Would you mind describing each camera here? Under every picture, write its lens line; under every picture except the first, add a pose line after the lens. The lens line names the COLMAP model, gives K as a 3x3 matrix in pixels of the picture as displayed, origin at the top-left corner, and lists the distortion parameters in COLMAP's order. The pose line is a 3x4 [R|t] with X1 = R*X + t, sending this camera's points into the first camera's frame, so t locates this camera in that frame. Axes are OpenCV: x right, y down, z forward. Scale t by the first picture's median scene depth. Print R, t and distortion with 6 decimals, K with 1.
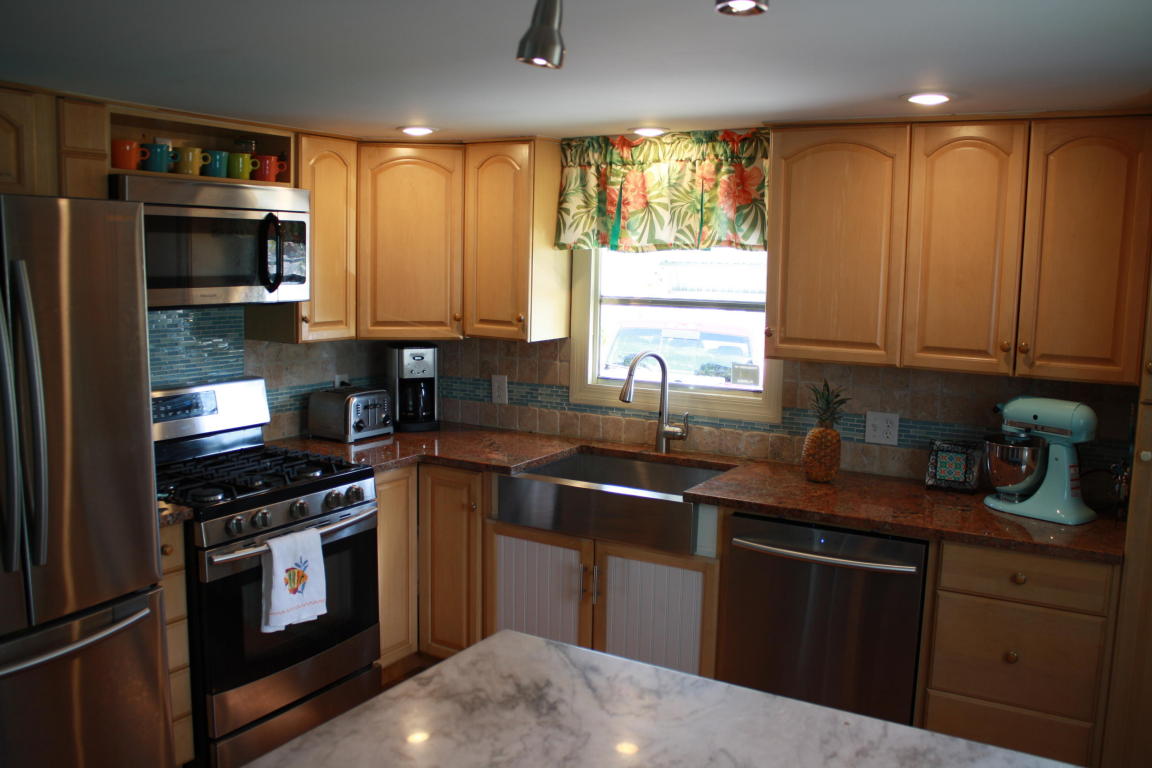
lens RADIAL K [[991.3, 0, 573.3], [0, 991.3, 391.0], [0, 0, 1]] dist [-0.155106, 0.131403]
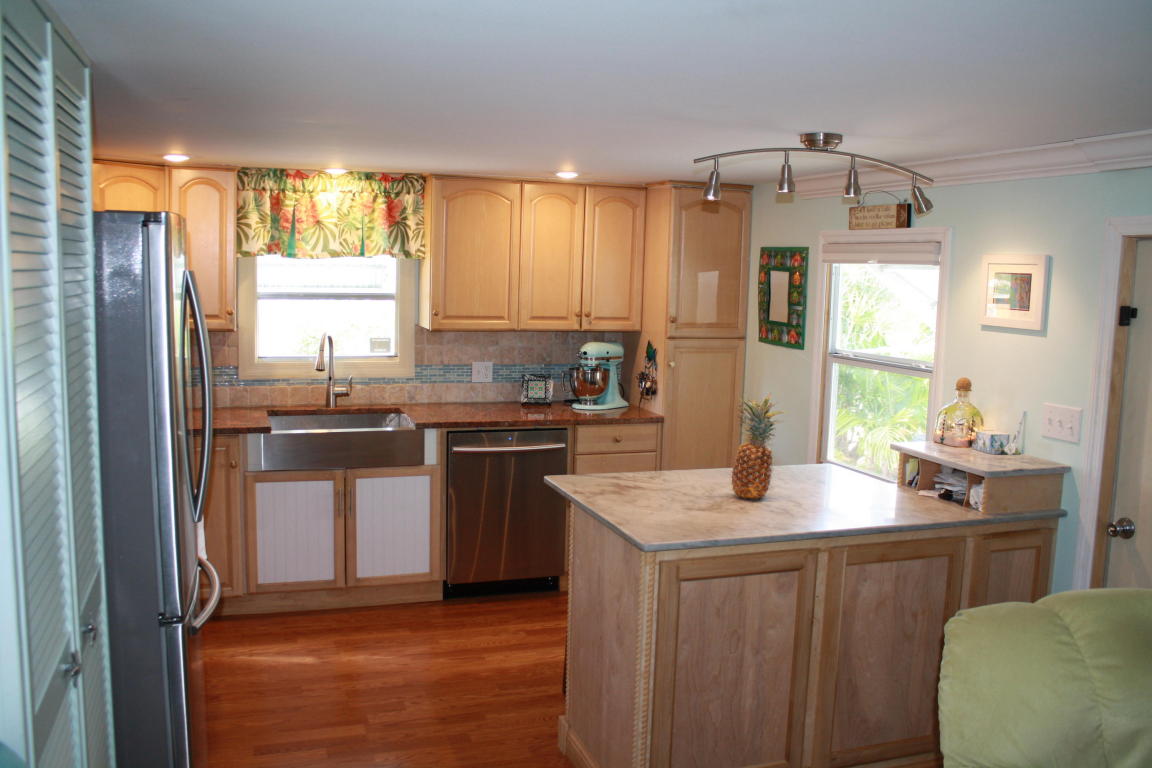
lens RADIAL K [[991.3, 0, 571.4], [0, 991.3, 388.0], [0, 0, 1]] dist [-0.155106, 0.131403]
pose [[0.646946, -0.094643, 0.756640, -0.758441], [0.086861, 0.994956, 0.050184, -0.002939], [-0.757573, 0.033256, 0.651903, -0.123914]]
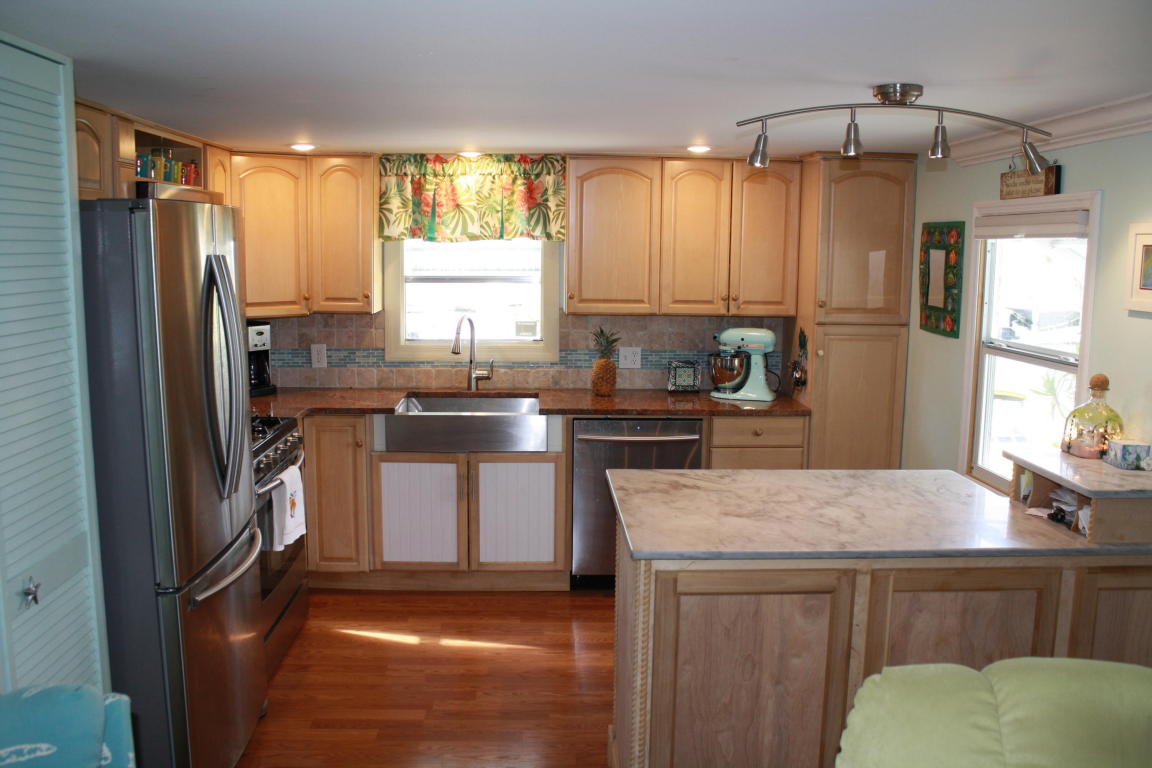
lens RADIAL K [[991.3, 0, 571.1], [0, 991.3, 388.0], [0, 0, 1]] dist [-0.155106, 0.131403]
pose [[0.841722, -0.087365, 0.532796, -0.553216], [0.077673, 0.996151, 0.040633, 0.015466], [-0.534295, 0.007183, 0.845267, -0.223669]]
